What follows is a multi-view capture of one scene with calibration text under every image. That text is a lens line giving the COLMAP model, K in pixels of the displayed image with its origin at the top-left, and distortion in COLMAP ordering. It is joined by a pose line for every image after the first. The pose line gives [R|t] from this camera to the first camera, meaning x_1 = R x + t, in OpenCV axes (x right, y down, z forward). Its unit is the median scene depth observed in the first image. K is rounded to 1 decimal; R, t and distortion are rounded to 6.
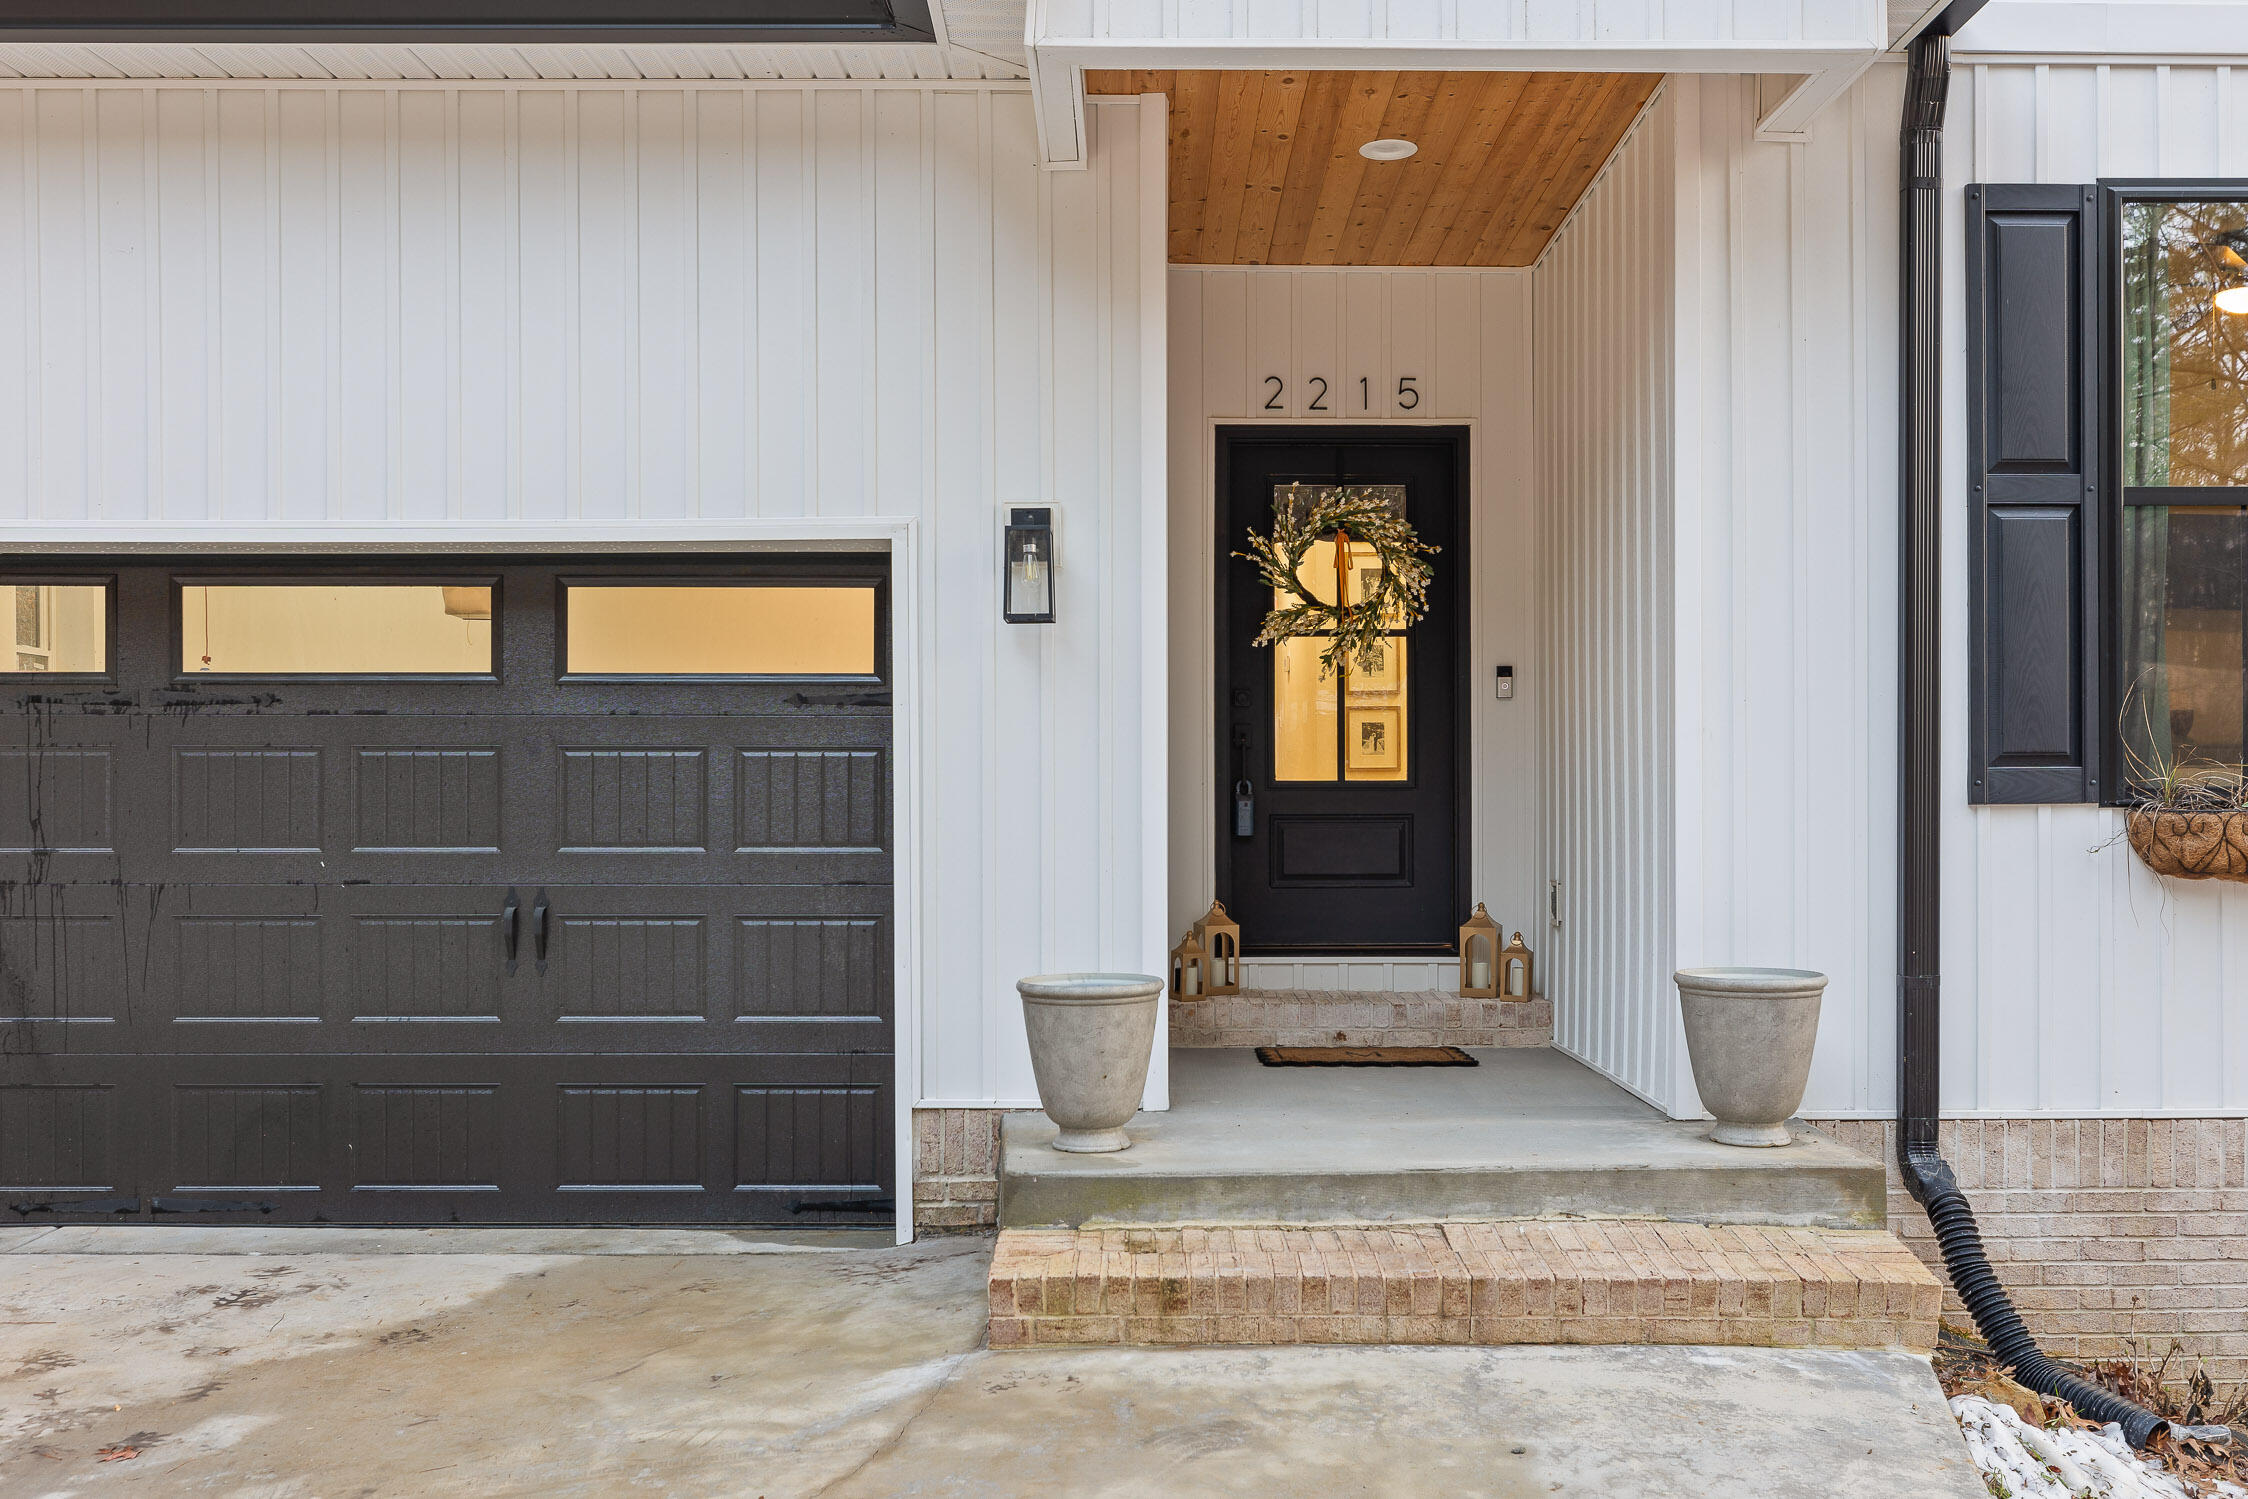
lens RADIAL K [[1997.3, 0, 1121.6], [0, 1997.3, 759.2], [0, 0, 1]] dist [0.006683, -0.005660]
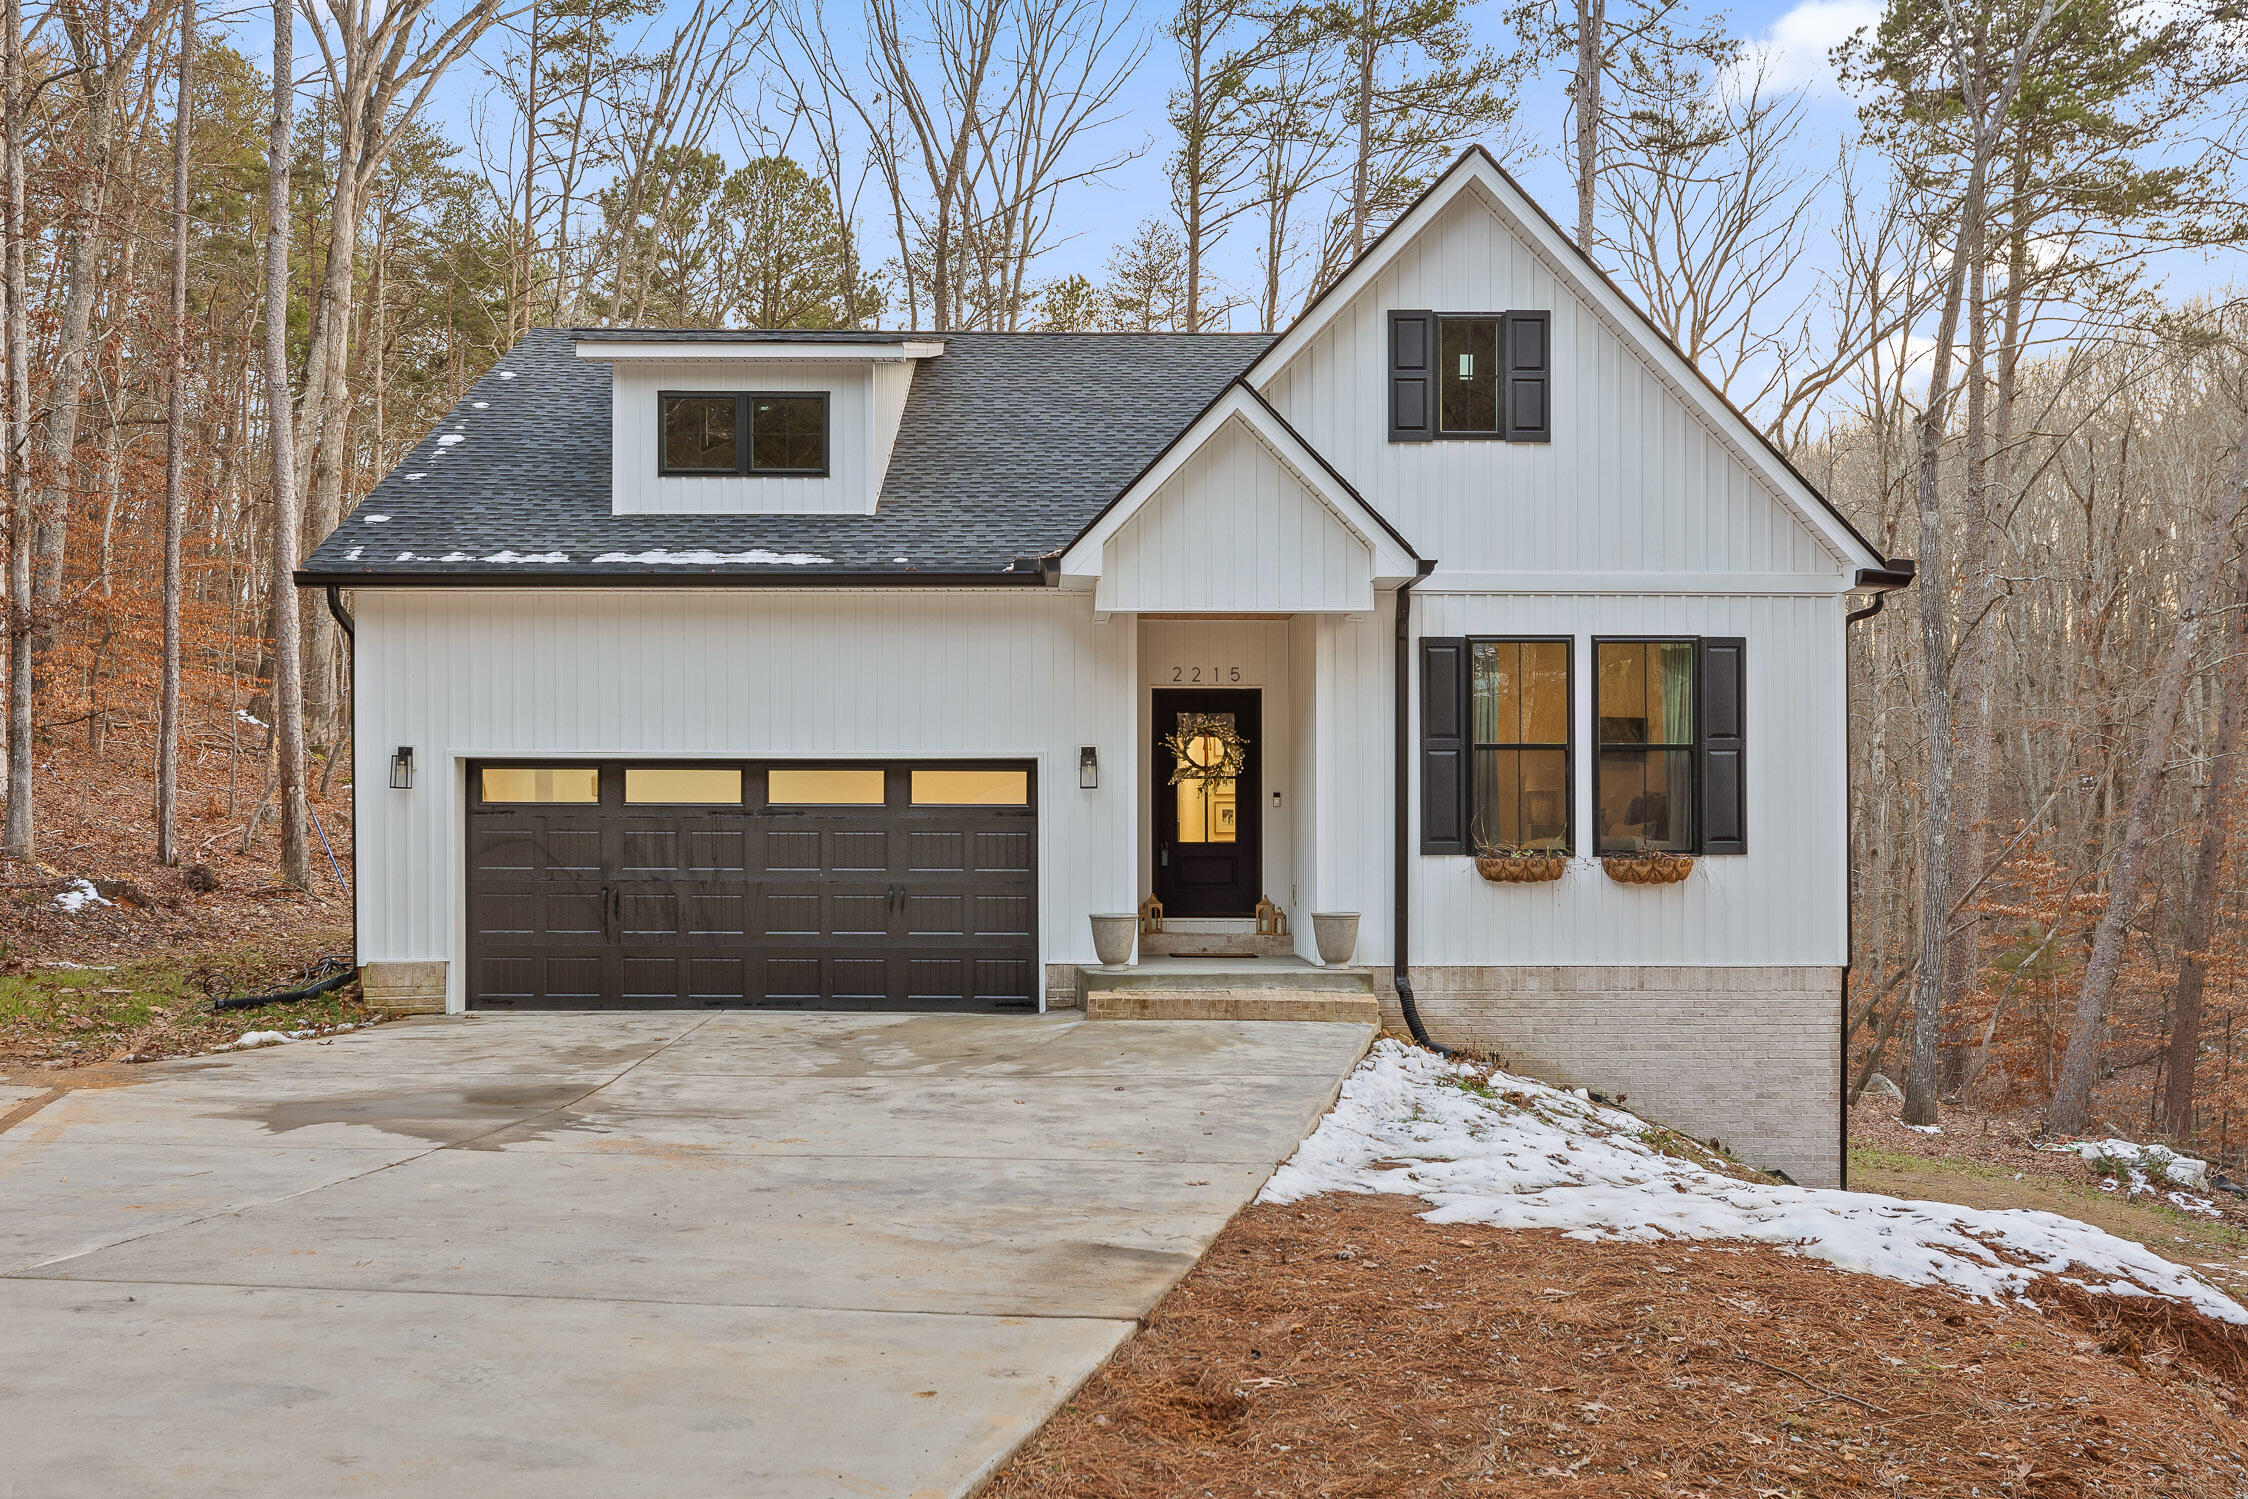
lens RADIAL K [[1932.4, 0, 1053.2], [0, 1932.4, 735.3], [0, 0, 1]] dist [0.006846, 0.003793]
pose [[0.999965, 0.003705, 0.007558, -0.112121], [-0.003483, 0.999567, -0.029204, -0.061734], [-0.007663, 0.029177, 0.999545, -1.639213]]
